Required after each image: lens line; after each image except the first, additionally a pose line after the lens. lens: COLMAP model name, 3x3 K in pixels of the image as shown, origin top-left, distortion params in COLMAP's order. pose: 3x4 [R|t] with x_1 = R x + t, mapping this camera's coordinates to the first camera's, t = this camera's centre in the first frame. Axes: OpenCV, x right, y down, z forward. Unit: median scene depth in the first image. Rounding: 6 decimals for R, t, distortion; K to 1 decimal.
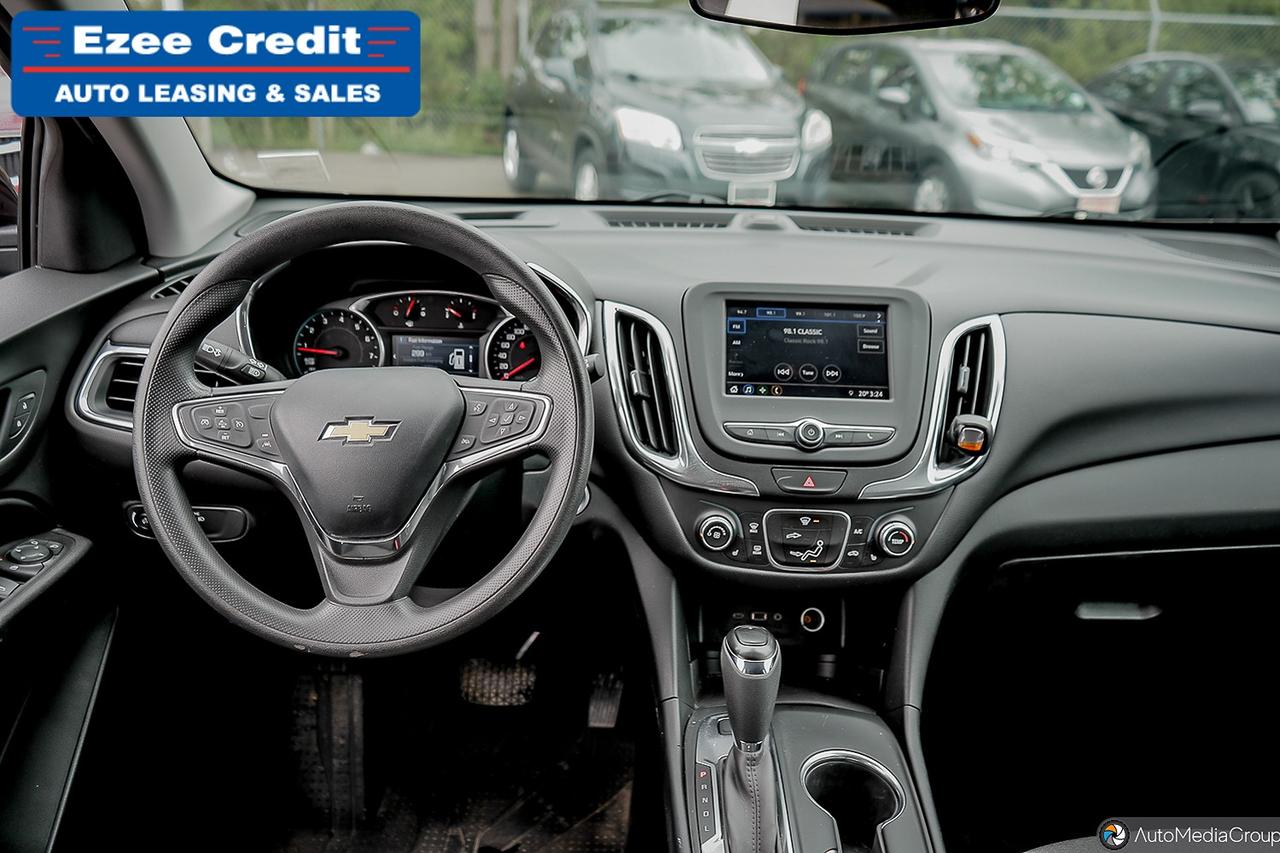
lens RADIAL K [[1002.0, 0, 640.7], [0, 1002.0, 421.1], [0, 0, 1]] dist [-0.029098, 0.014069]
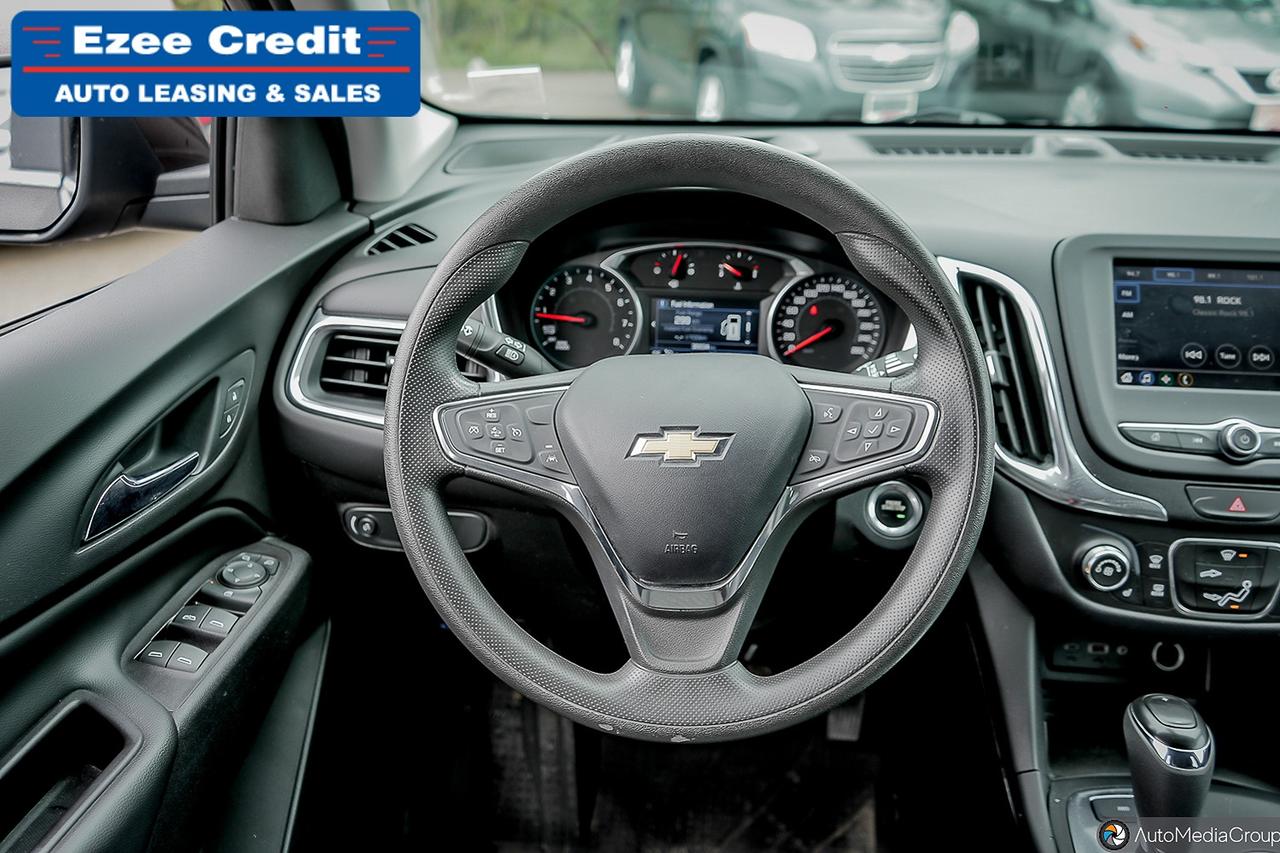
lens RADIAL K [[1002.0, 0, 635.7], [0, 1002.0, 424.0], [0, 0, 1]] dist [-0.029098, 0.014069]
pose [[0.995138, 0.012005, -0.097758, -0.199588], [-0.003879, 0.996551, 0.082894, -0.056833], [0.098416, -0.082112, 0.991752, 0.208421]]
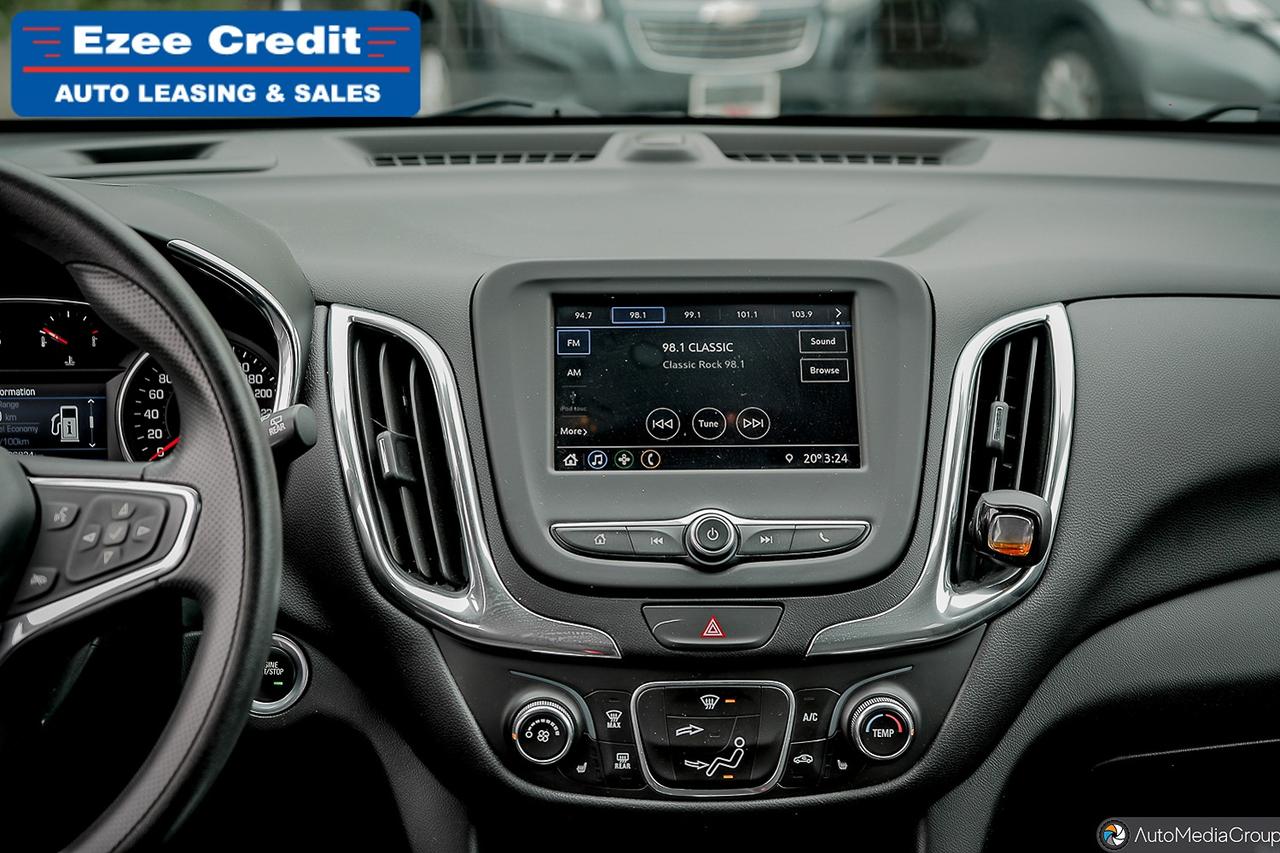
lens RADIAL K [[1881.8, 0, 643.8], [0, 1881.8, 428.8], [0, 0, 1]] dist [-0.013694, 0.000000]
pose [[0.998383, -0.039631, 0.040743, 0.090191], [0.041653, 0.997878, -0.050041, 0.003353], [-0.038673, 0.051657, 0.997916, -0.003931]]
